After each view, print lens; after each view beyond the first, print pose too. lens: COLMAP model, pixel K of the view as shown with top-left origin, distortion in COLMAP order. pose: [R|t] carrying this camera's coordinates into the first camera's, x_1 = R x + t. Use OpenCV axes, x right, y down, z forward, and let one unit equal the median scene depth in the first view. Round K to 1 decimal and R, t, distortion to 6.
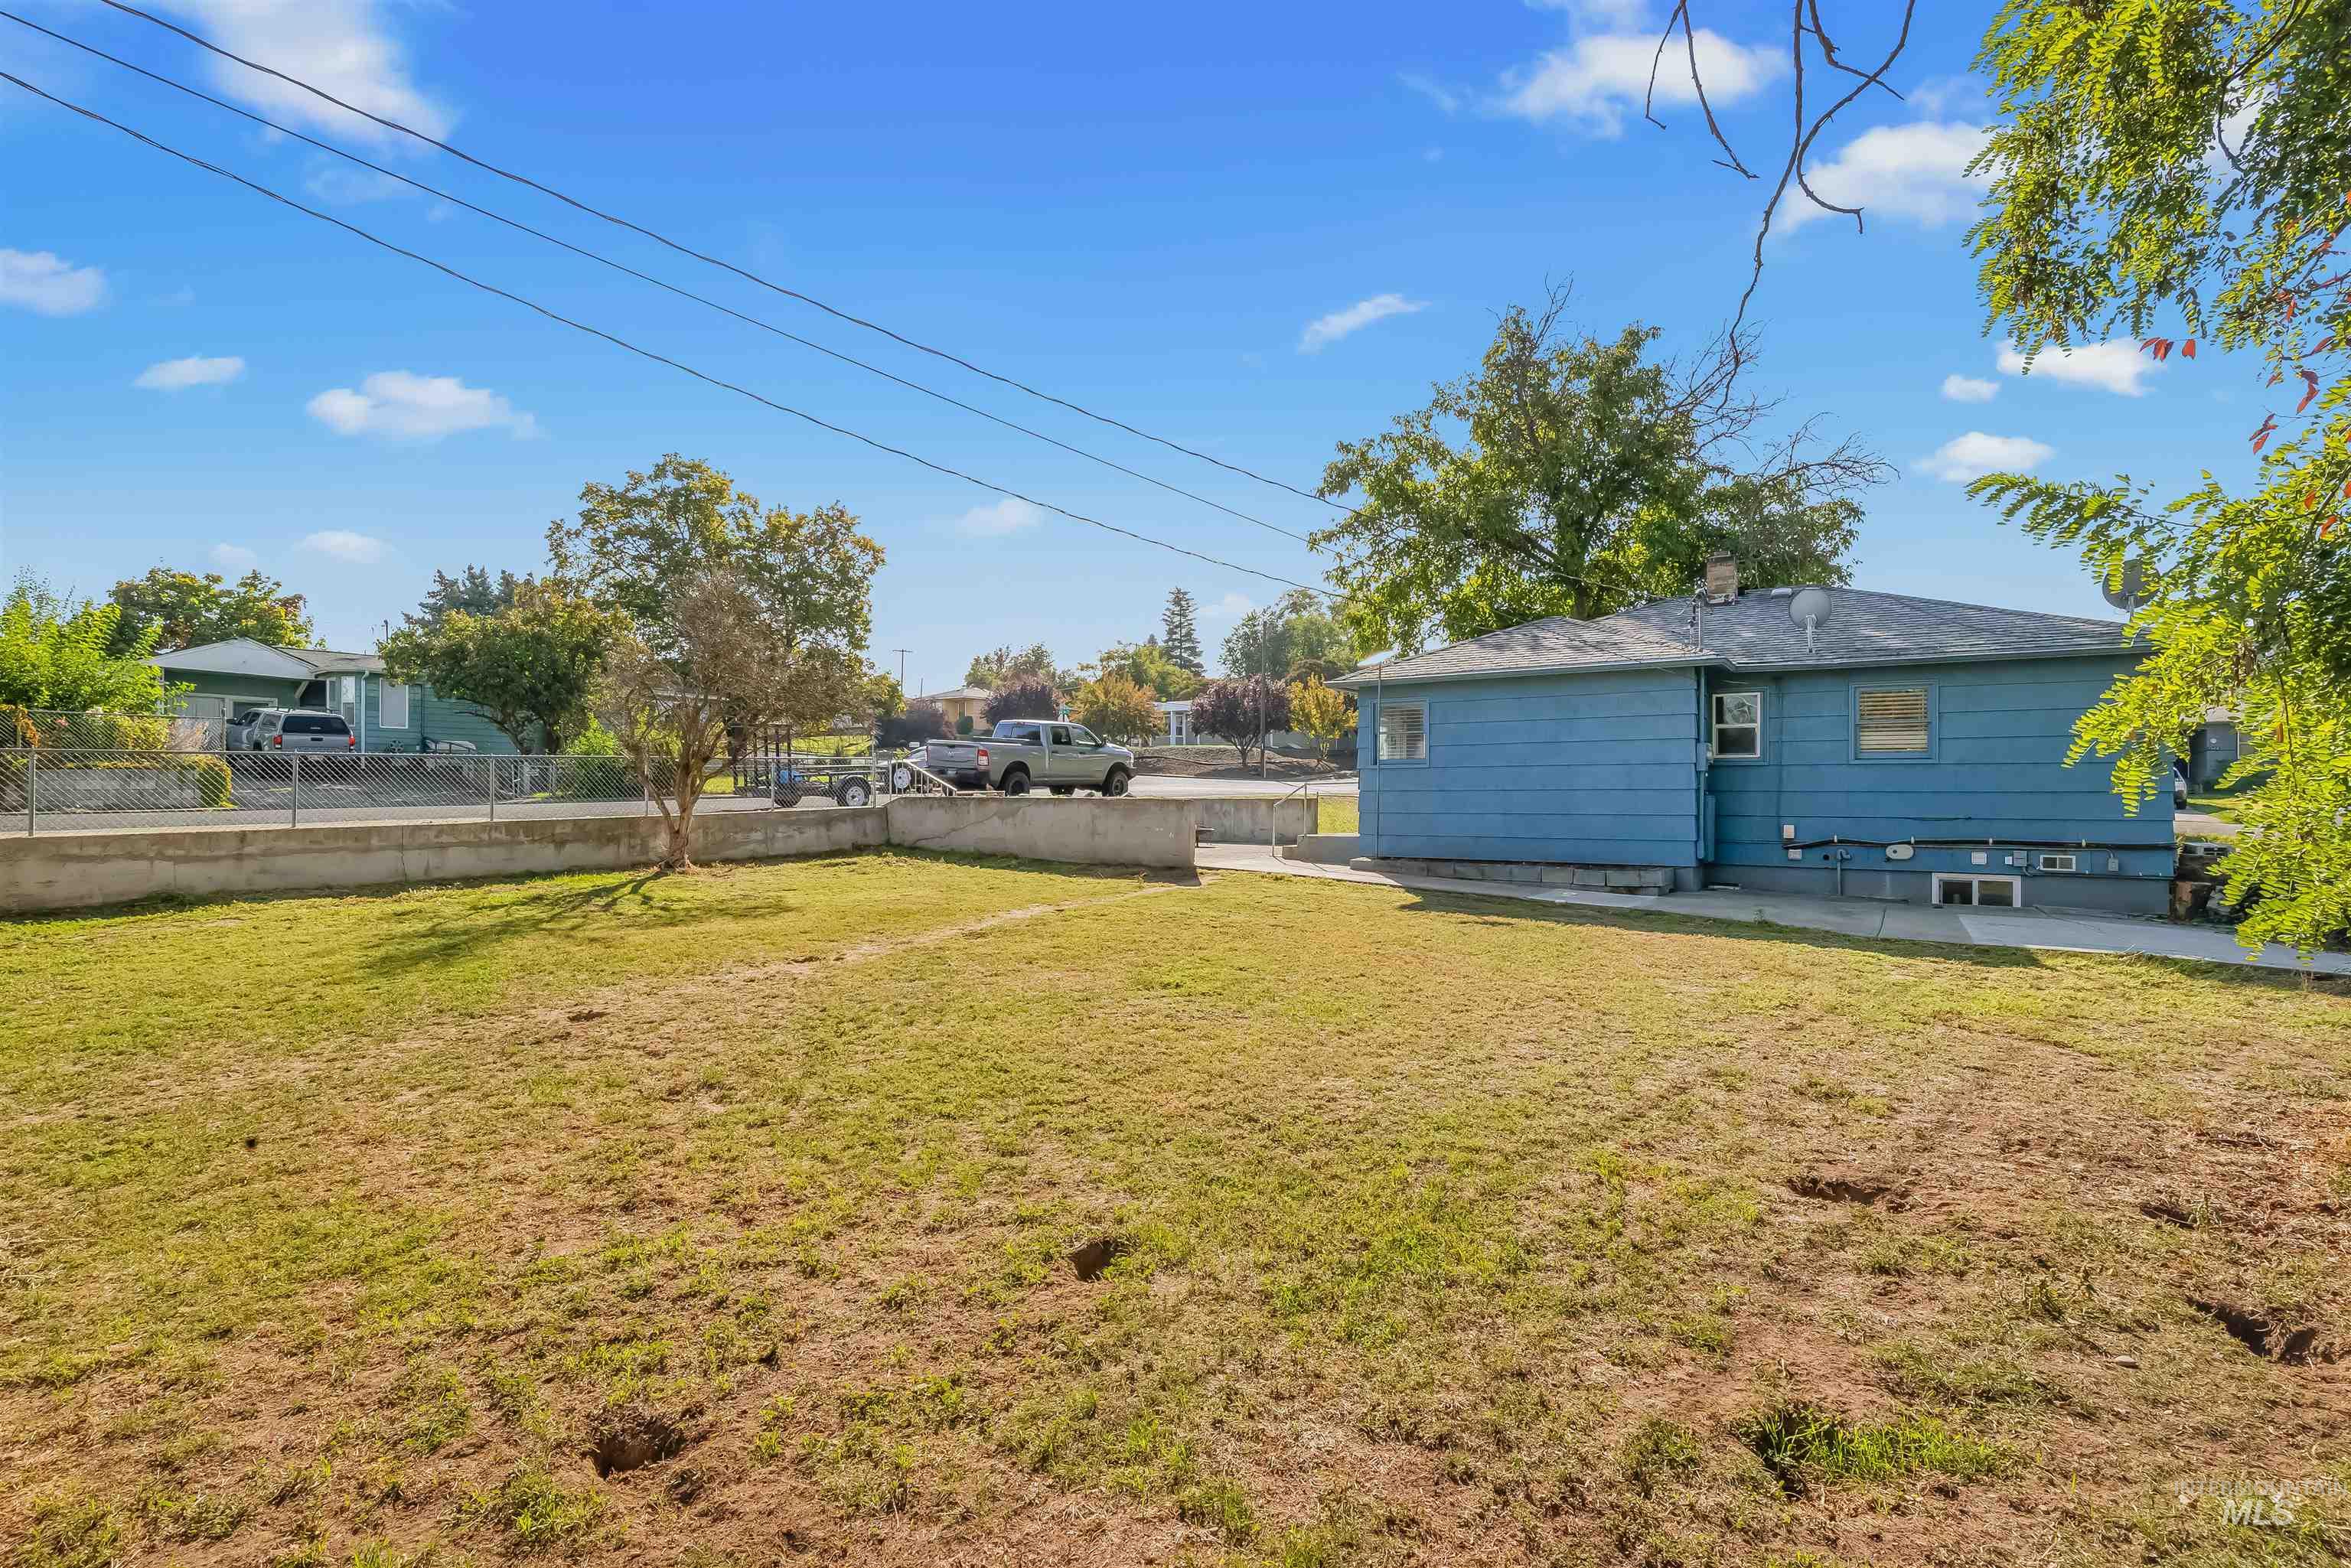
lens RADIAL K [[1070.7, 0, 1171.5], [0, 1070.7, 799.5], [0, 0, 1]] dist [-0.000989, -0.000172]
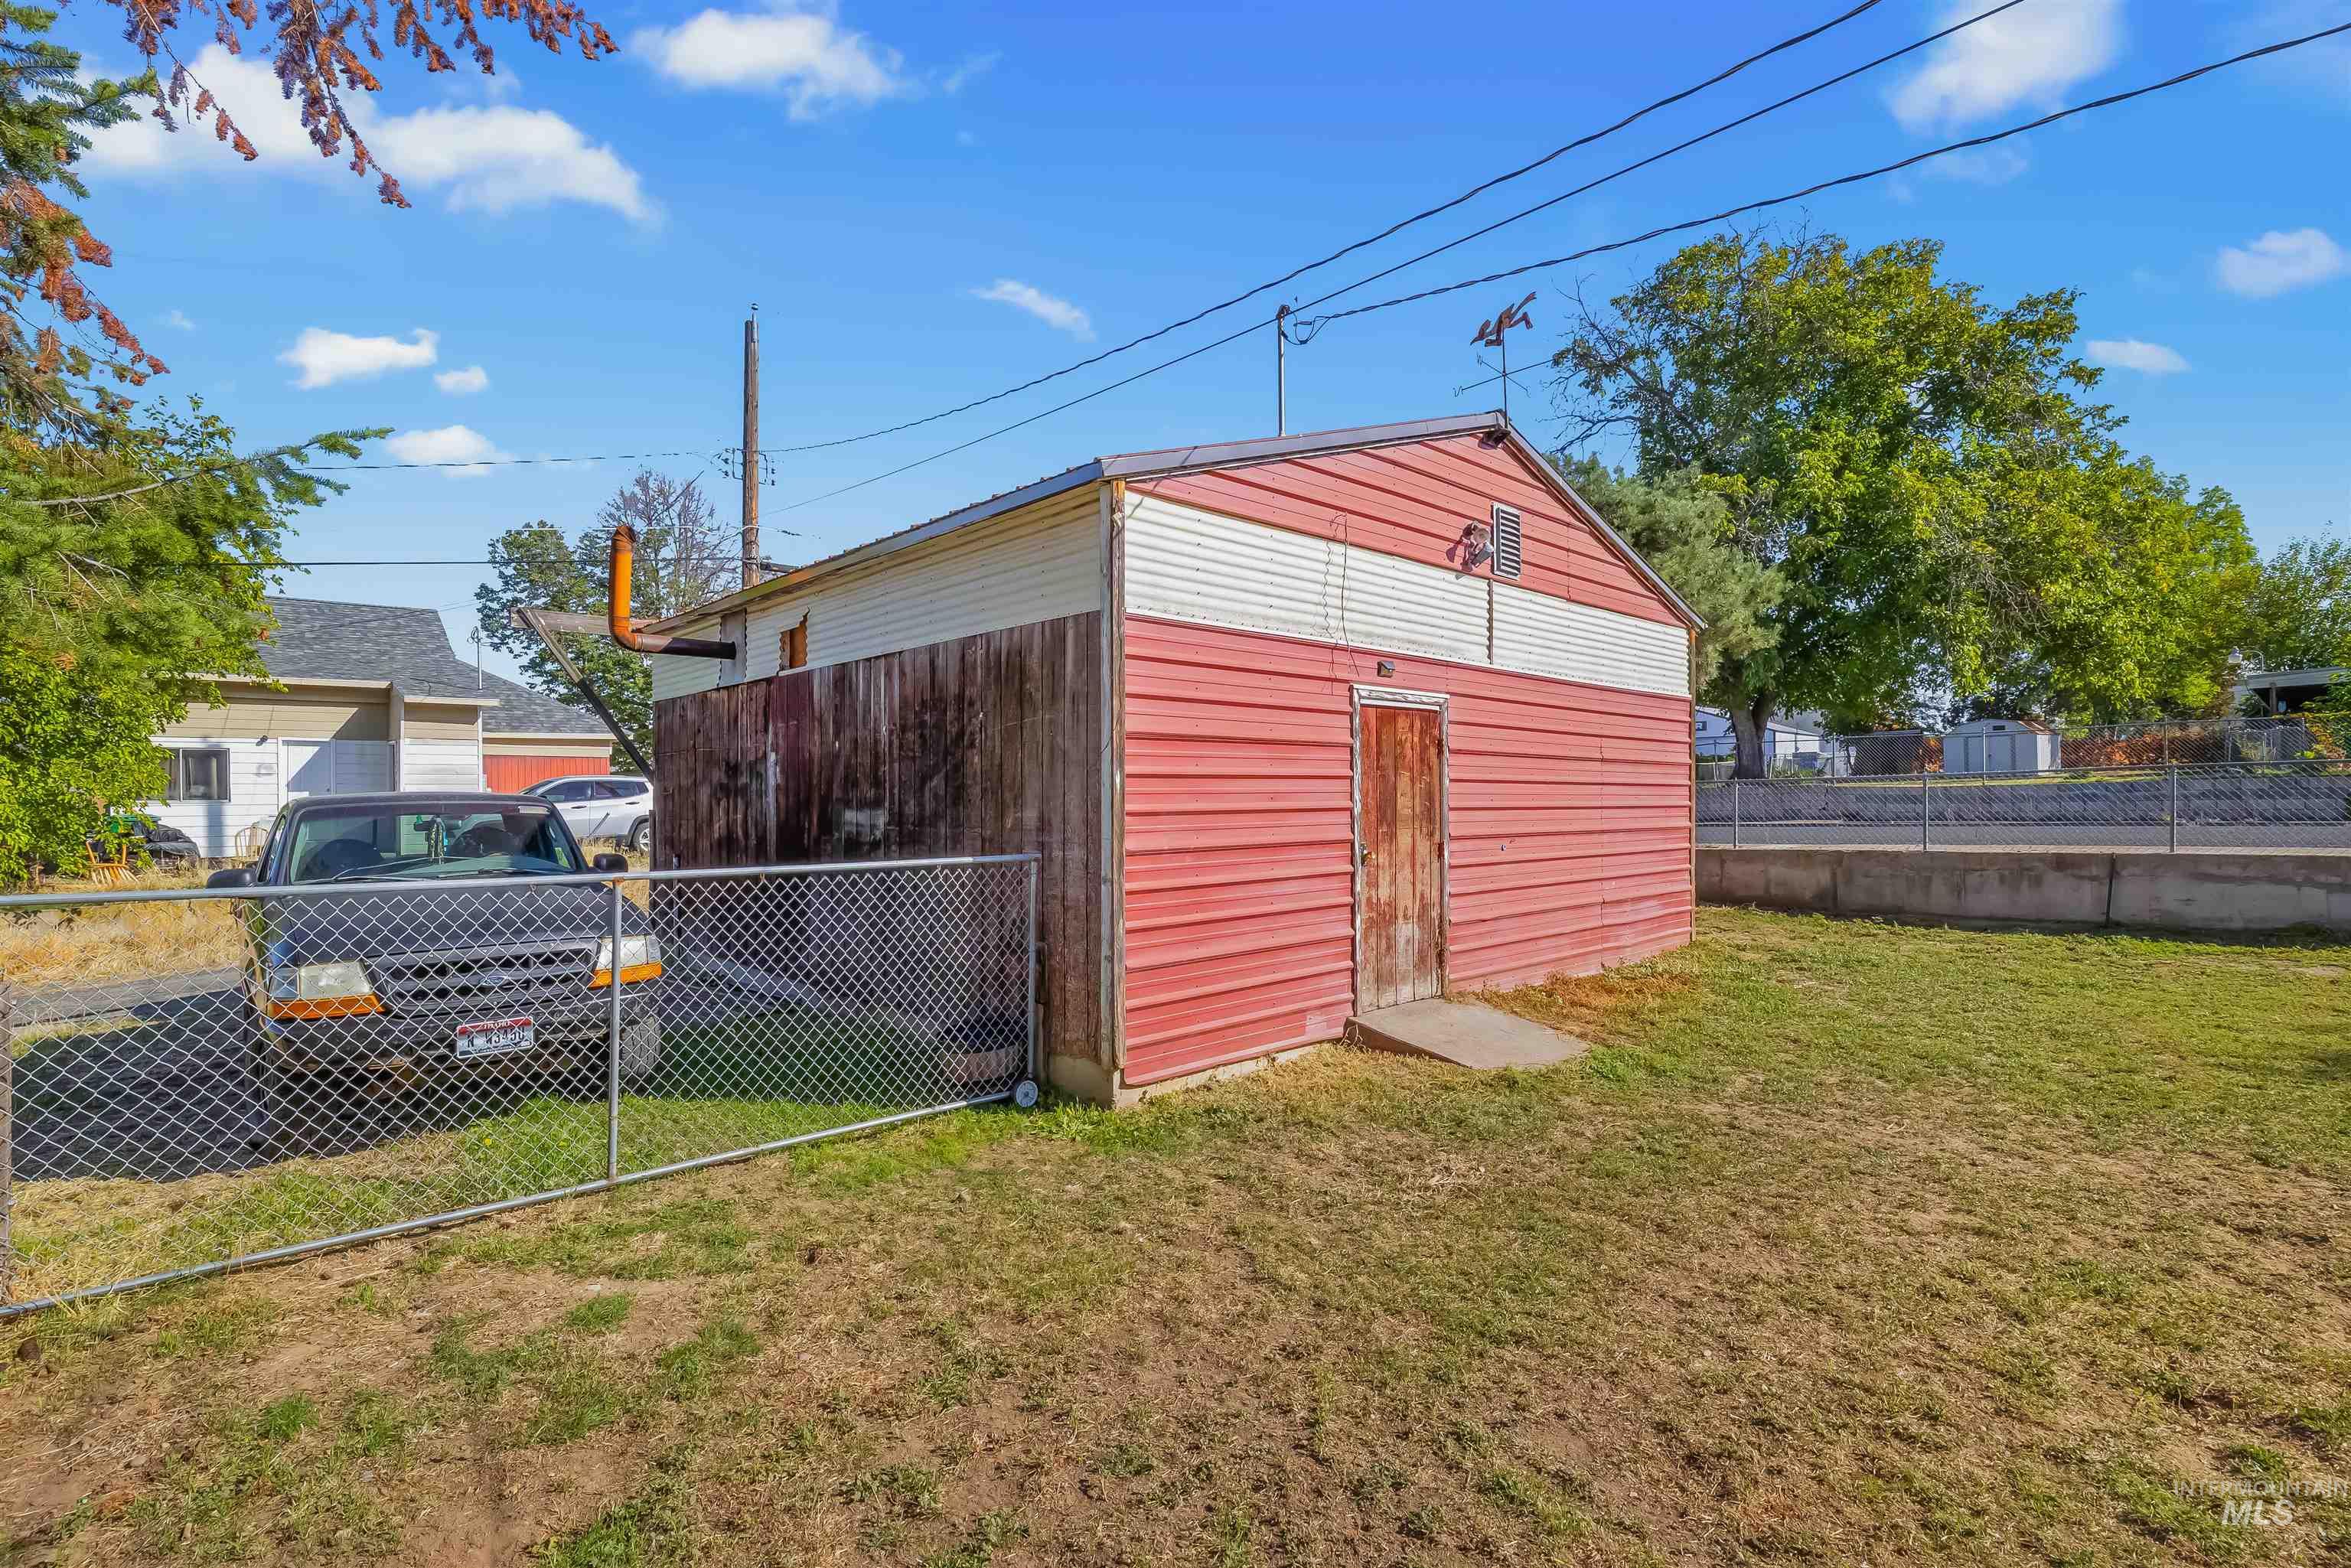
lens RADIAL K [[1089.6, 0, 1180.9], [0, 1089.6, 794.0], [0, 0, 1]] dist [-0.002039, 0.000931]
pose [[-0.174748, -0.004834, -0.984601, 0.076161], [-0.000954, 0.999988, -0.004740, -0.013037], [0.984613, 0.000111, -0.174750, 0.260509]]
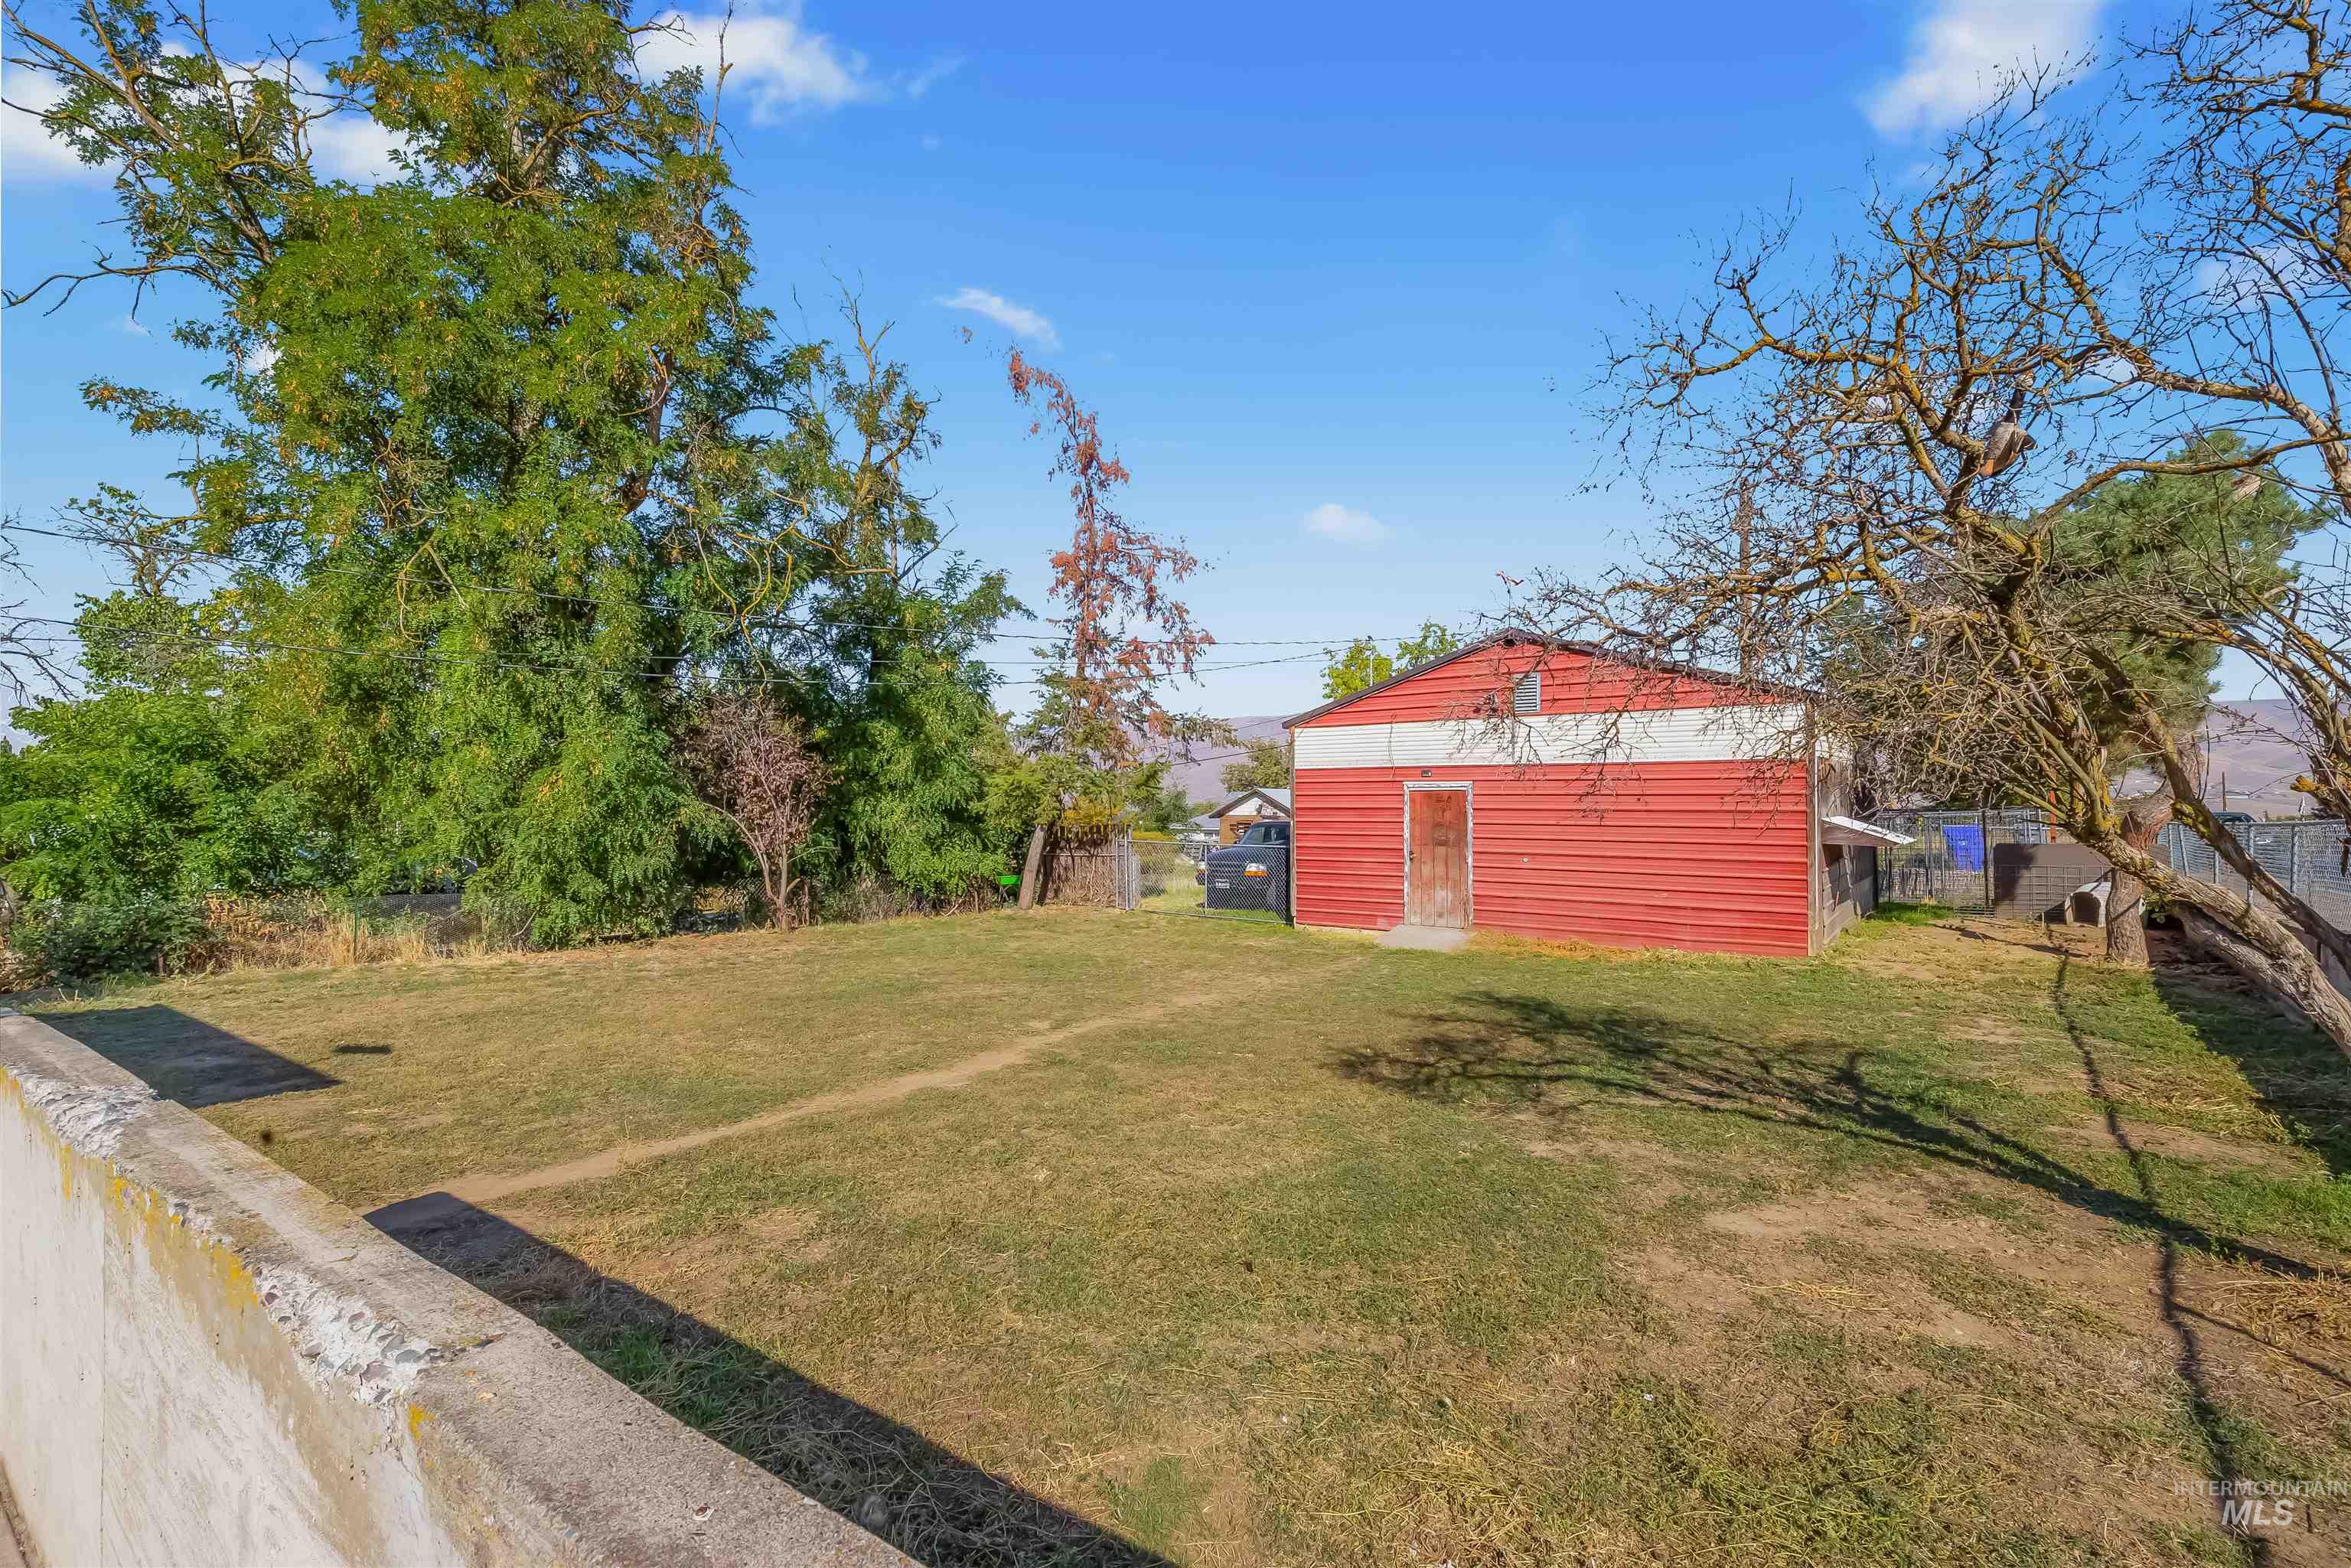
lens RADIAL K [[1070.7, 0, 1171.5], [0, 1070.7, 799.5], [0, 0, 1]] dist [-0.000989, -0.000172]
pose [[-0.999856, 0.000788, 0.016963, -0.251039], [0.000812, 0.999999, 0.001413, -0.056846], [-0.016962, 0.001426, -0.999855, 1.624007]]
